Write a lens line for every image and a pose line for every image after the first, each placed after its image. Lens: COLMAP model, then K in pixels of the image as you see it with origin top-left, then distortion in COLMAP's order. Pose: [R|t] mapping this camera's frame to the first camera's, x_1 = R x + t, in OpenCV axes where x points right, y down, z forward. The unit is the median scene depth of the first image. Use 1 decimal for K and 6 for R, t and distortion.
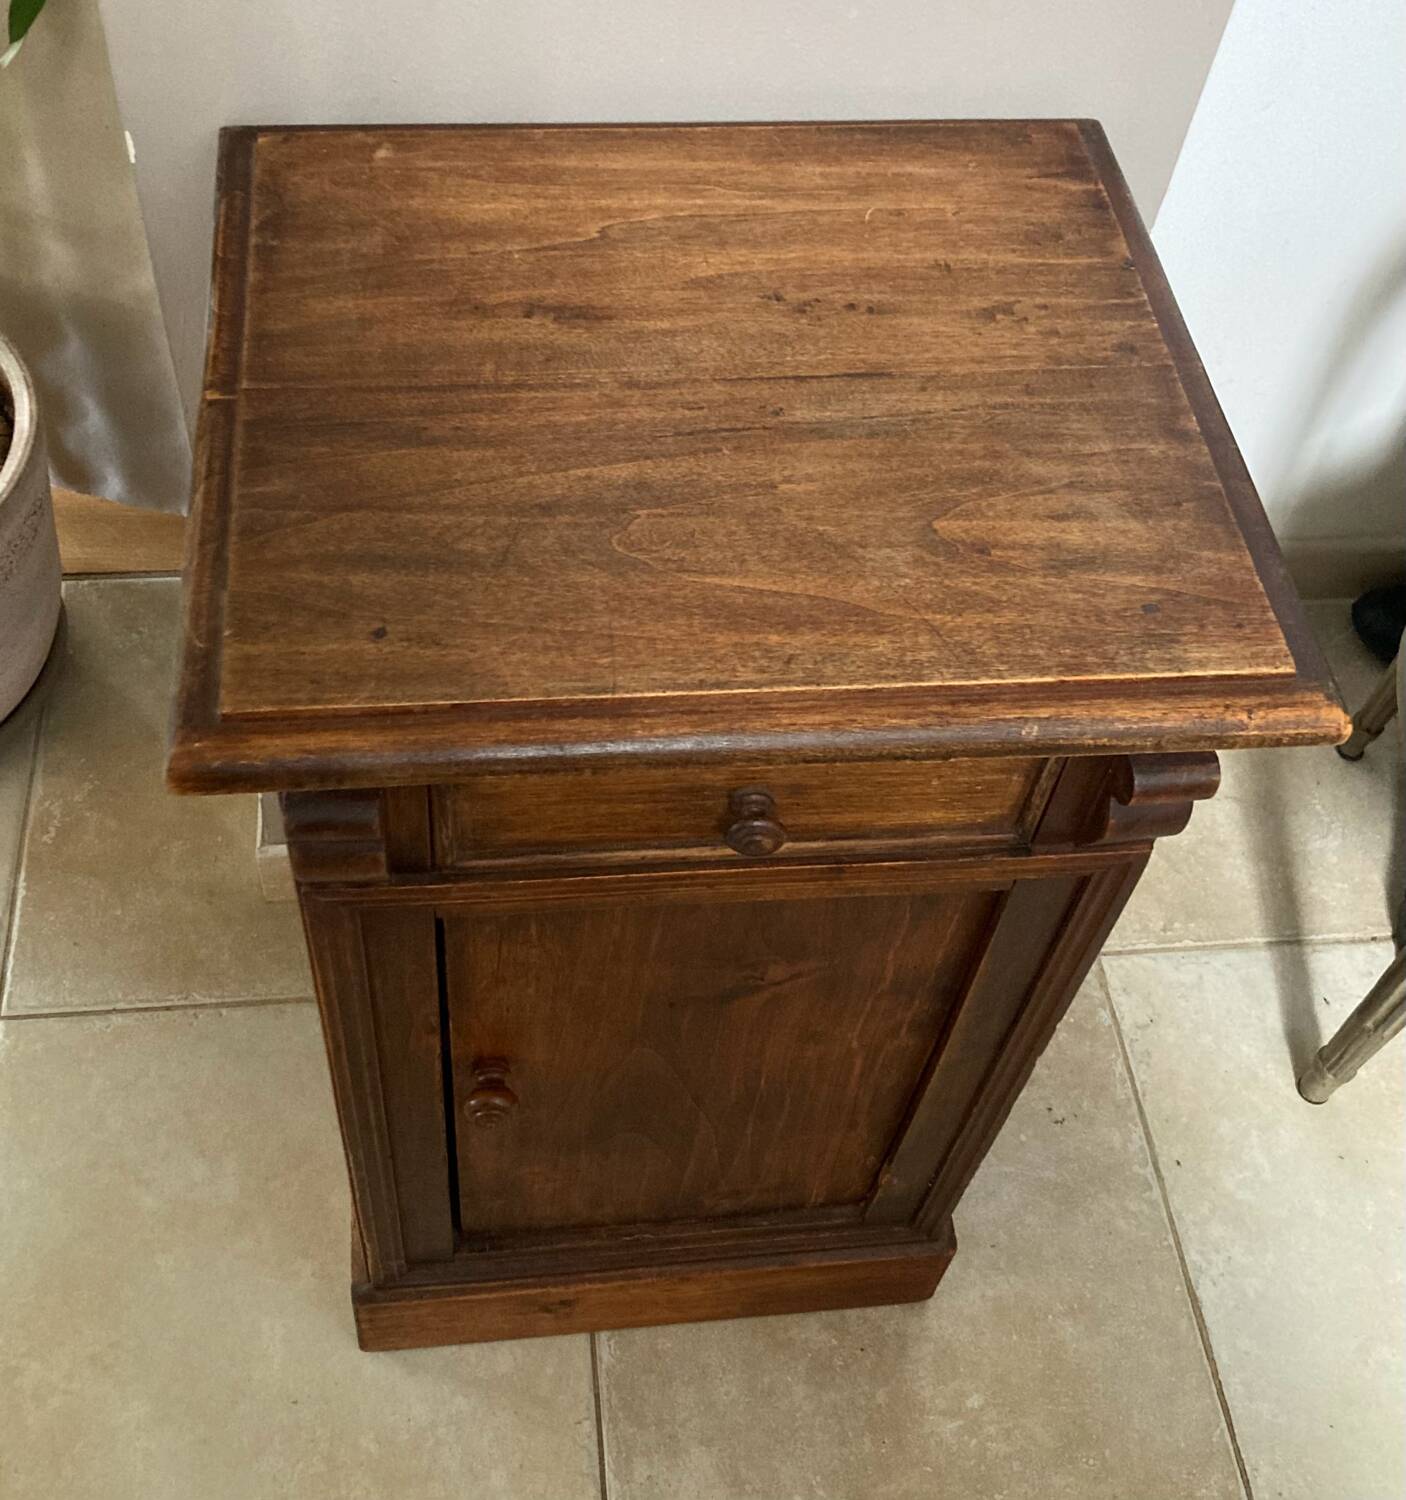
lens RADIAL K [[1729.6, 0, 652.0], [0, 1729.6, 645.8], [0, 0, 1]] dist [0.003362, 0.018870]
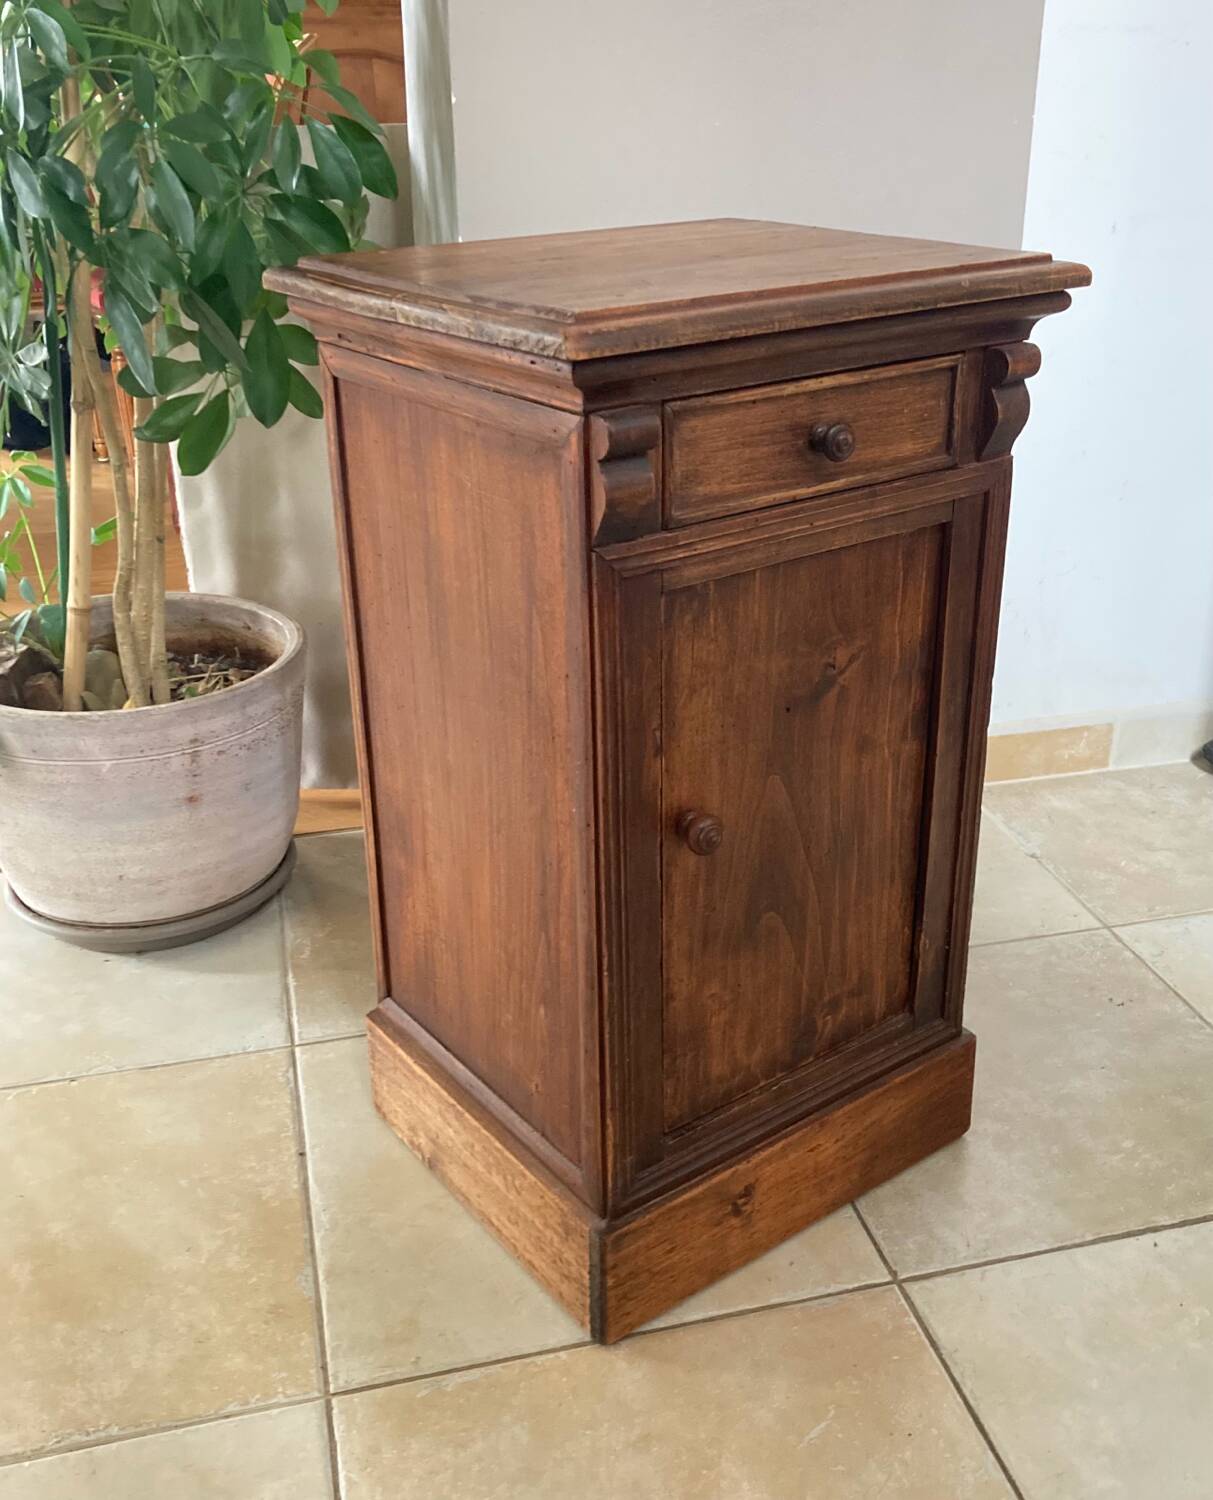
lens RADIAL K [[1534.1, 0, 644.8], [0, 1534.1, 721.0], [0, 0, 1]] dist [0.022852, -0.027266]
pose [[0.984855, -0.123172, 0.122018, -0.246021], [0.166575, 0.867417, -0.468871, 0.605330], [-0.048089, 0.482095, 0.874798, -0.105663]]
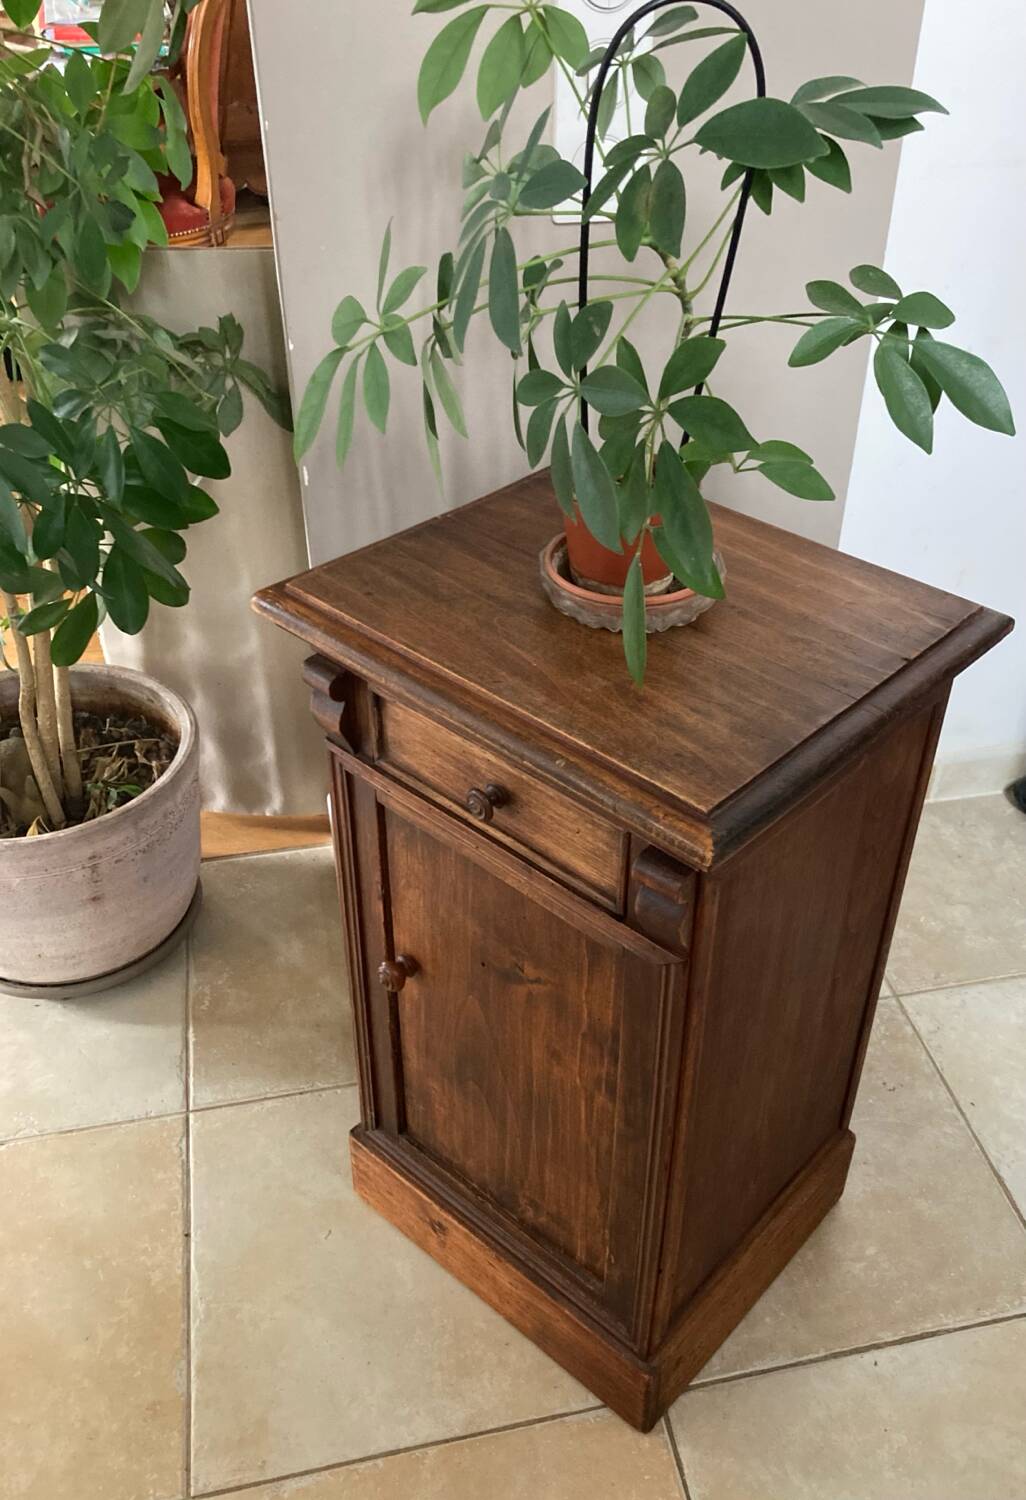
lens RADIAL K [[1334.5, 0, 579.6], [0, 1334.5, 775.9], [0, 0, 1]] dist [0.004338, 0.026461]
pose [[0.990477, -0.112988, 0.078676, -0.106555], [0.129102, 0.960746, -0.245561, 0.277159], [-0.047842, 0.253379, 0.966183, -0.213663]]
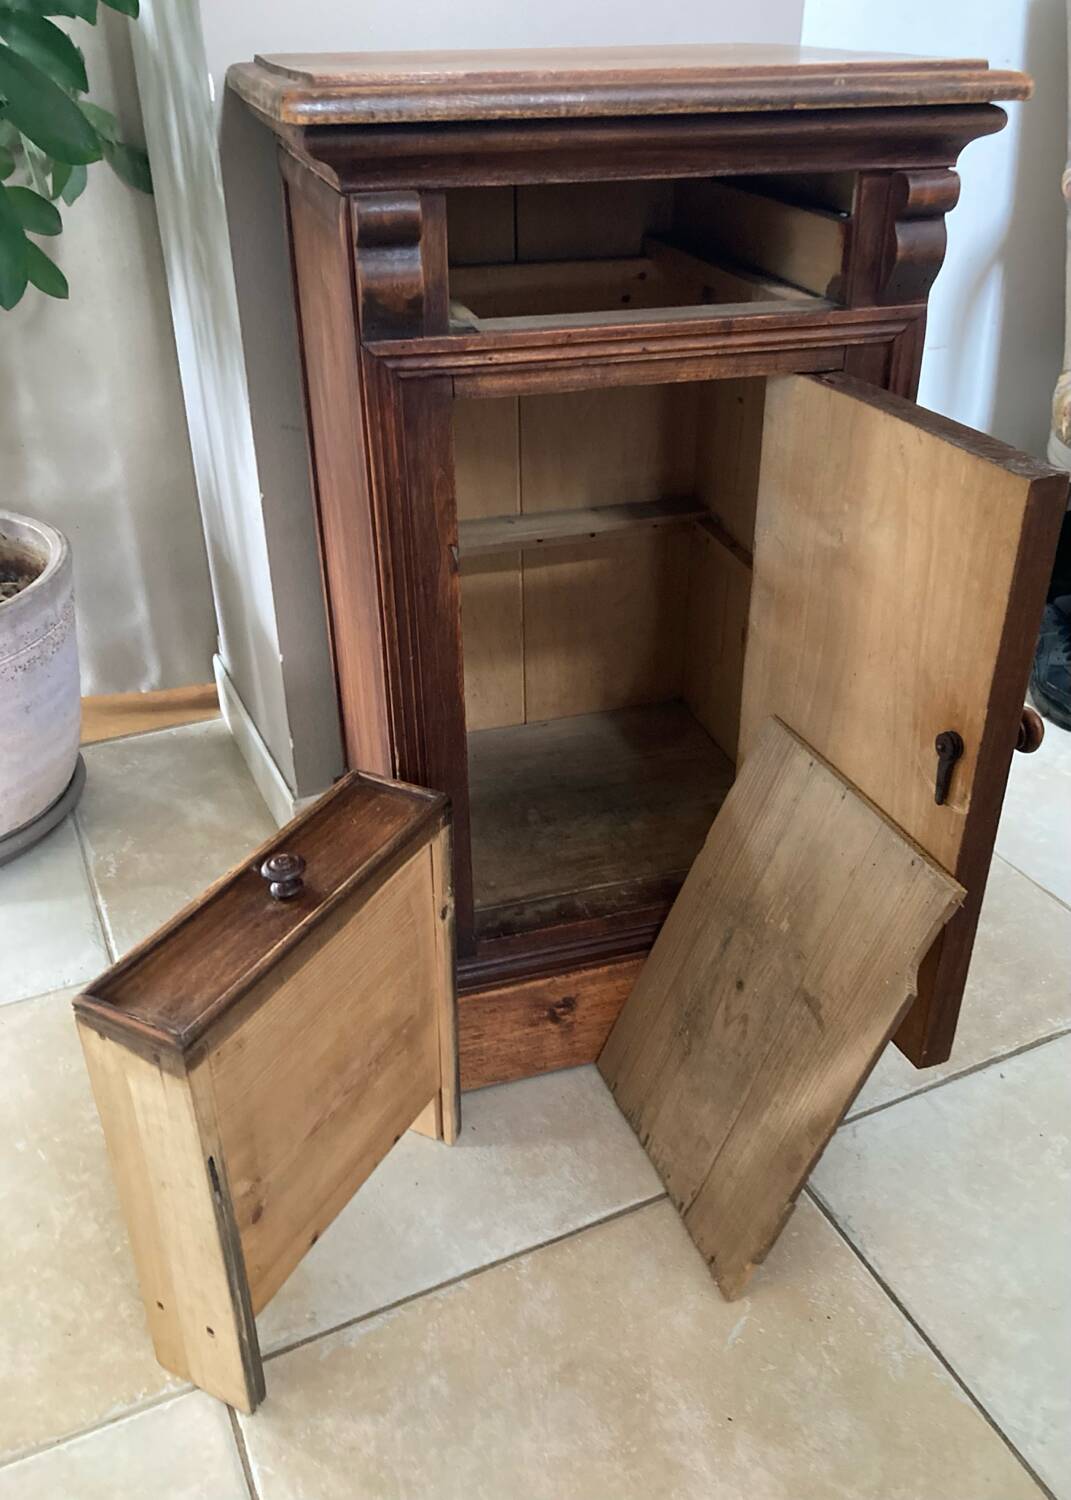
lens RADIAL K [[1253.3, 0, 552.0], [0, 1253.3, 742.8], [0, 0, 1]] dist [-0.016280, 0.048082]
pose [[0.938798, -0.229876, 0.256545, -0.293256], [0.305665, 0.899319, -0.312719, 0.459186], [-0.158829, 0.371997, 0.914544, 0.094512]]
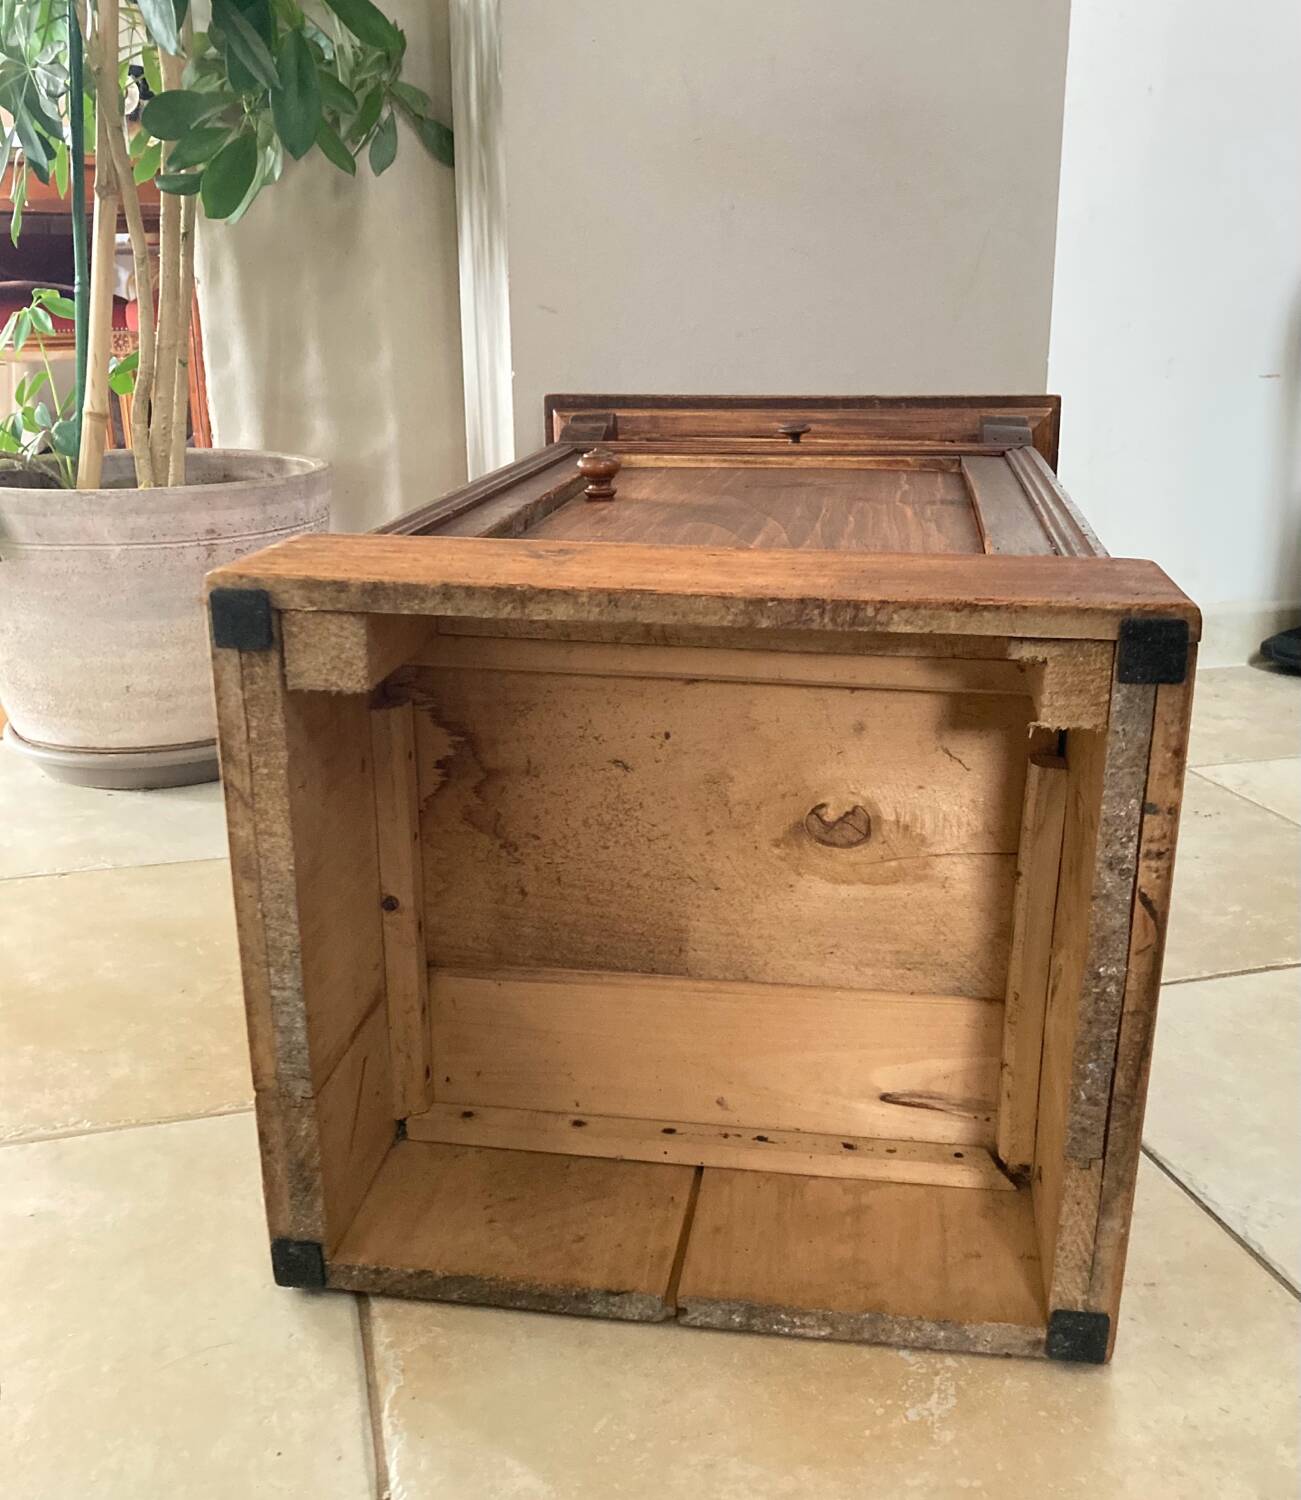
lens RADIAL K [[1487.4, 0, 677.5], [0, 1487.4, 715.4], [0, 0, 1]] dist [0.006780, 0.010897]
pose [[0.982631, -0.113167, 0.147067, -0.287374], [0.178106, 0.797634, -0.576244, 0.792855], [-0.052094, 0.592429, 0.803936, 0.151764]]
